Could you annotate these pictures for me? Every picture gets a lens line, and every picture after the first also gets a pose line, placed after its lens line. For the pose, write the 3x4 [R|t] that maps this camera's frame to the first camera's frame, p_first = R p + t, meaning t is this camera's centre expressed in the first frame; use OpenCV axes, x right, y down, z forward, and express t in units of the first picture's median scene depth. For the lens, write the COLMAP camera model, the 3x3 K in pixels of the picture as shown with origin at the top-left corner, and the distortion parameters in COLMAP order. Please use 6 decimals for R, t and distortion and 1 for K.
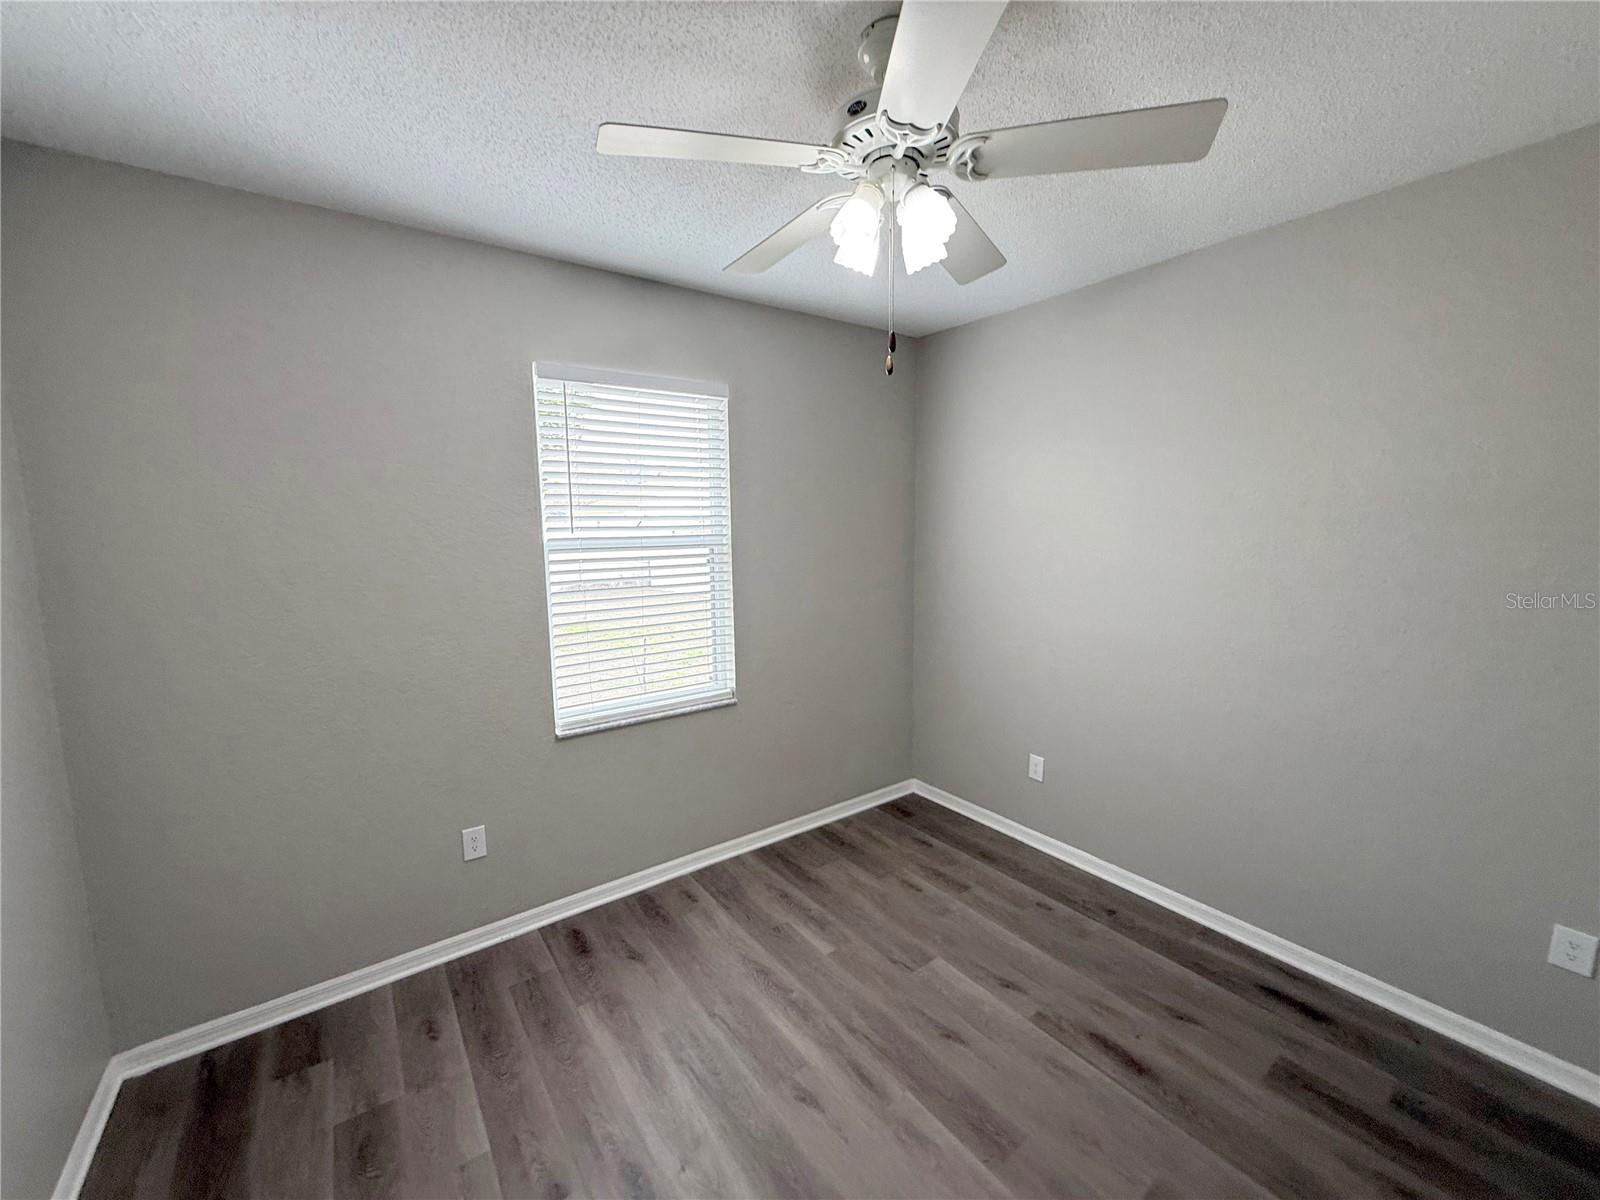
lens RADIAL K [[640.6, 0, 798.7], [0, 640.6, 602.1], [0, 0, 1]] dist [0.003254, 0.000845]
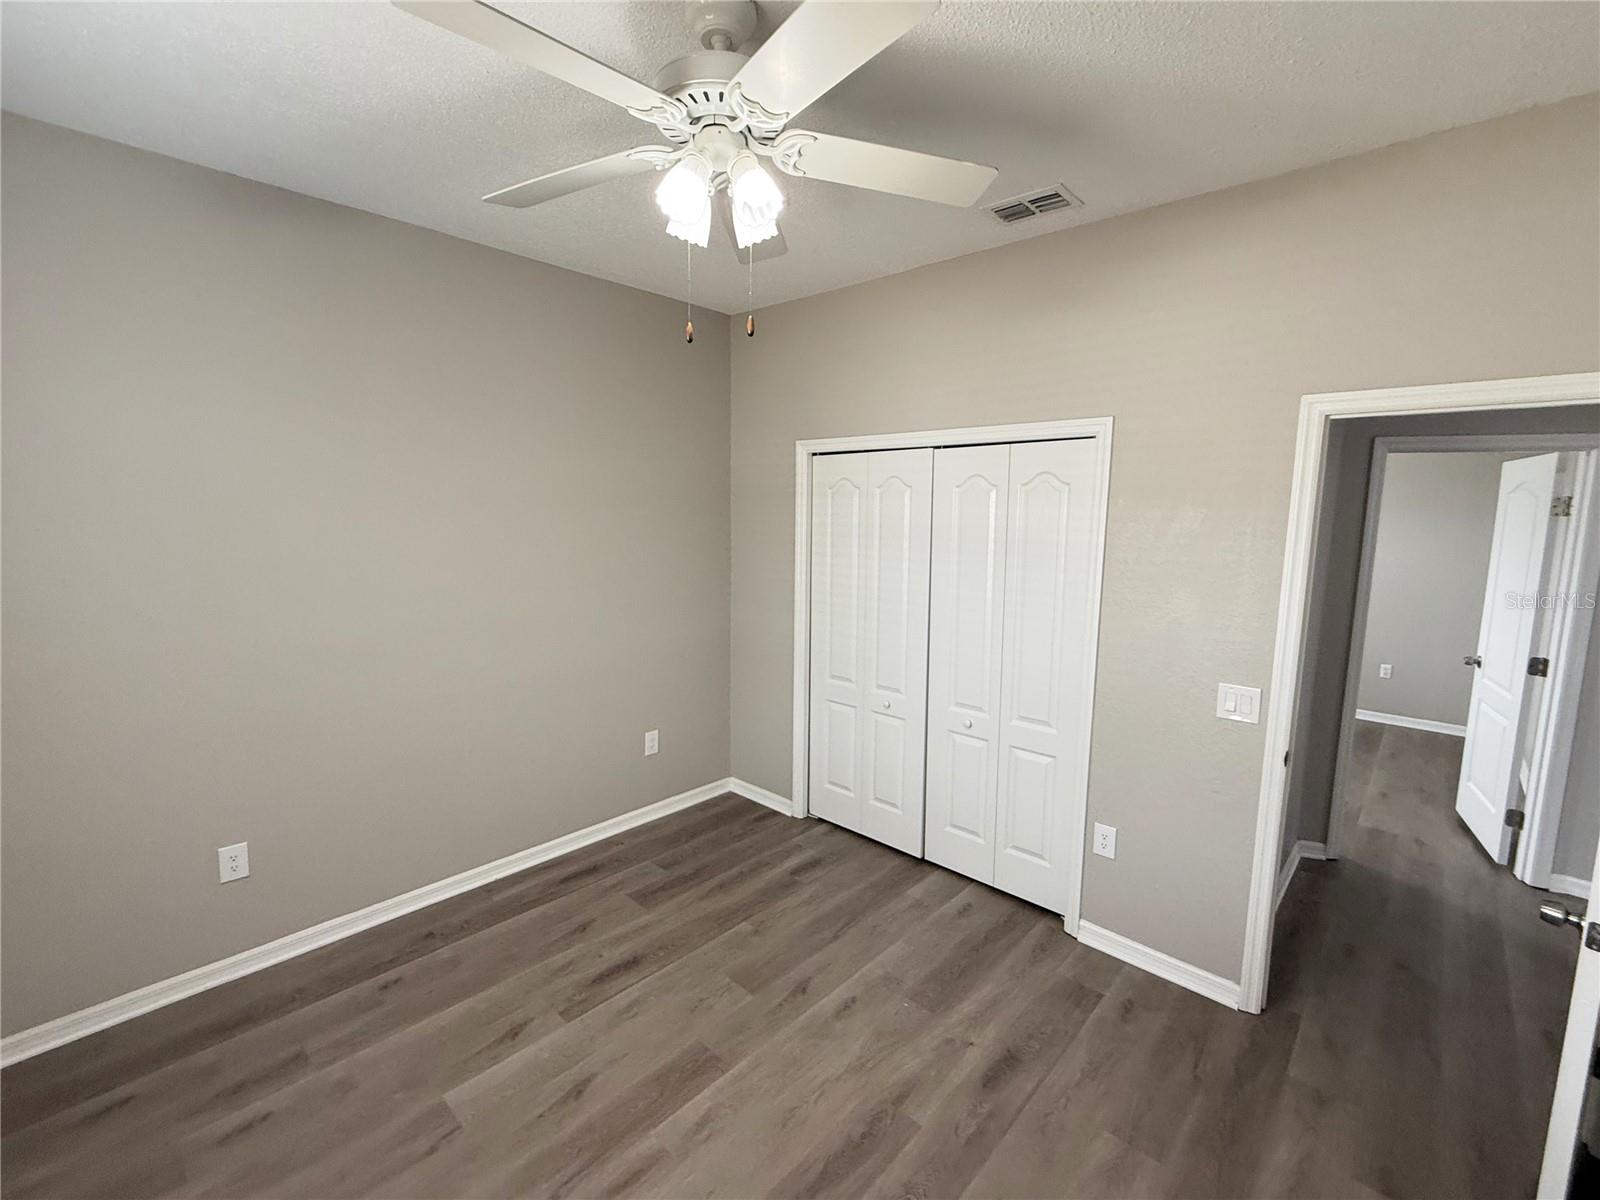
lens RADIAL K [[693.1, 0, 792.6], [0, 693.1, 600.8], [0, 0, 1]] dist [0.017527, -0.000410]
pose [[-0.184156, -0.122576, 0.975224, -0.619321], [0.109538, 0.983453, 0.144295, -0.082839], [-0.976774, 0.133397, -0.167682, 0.725776]]
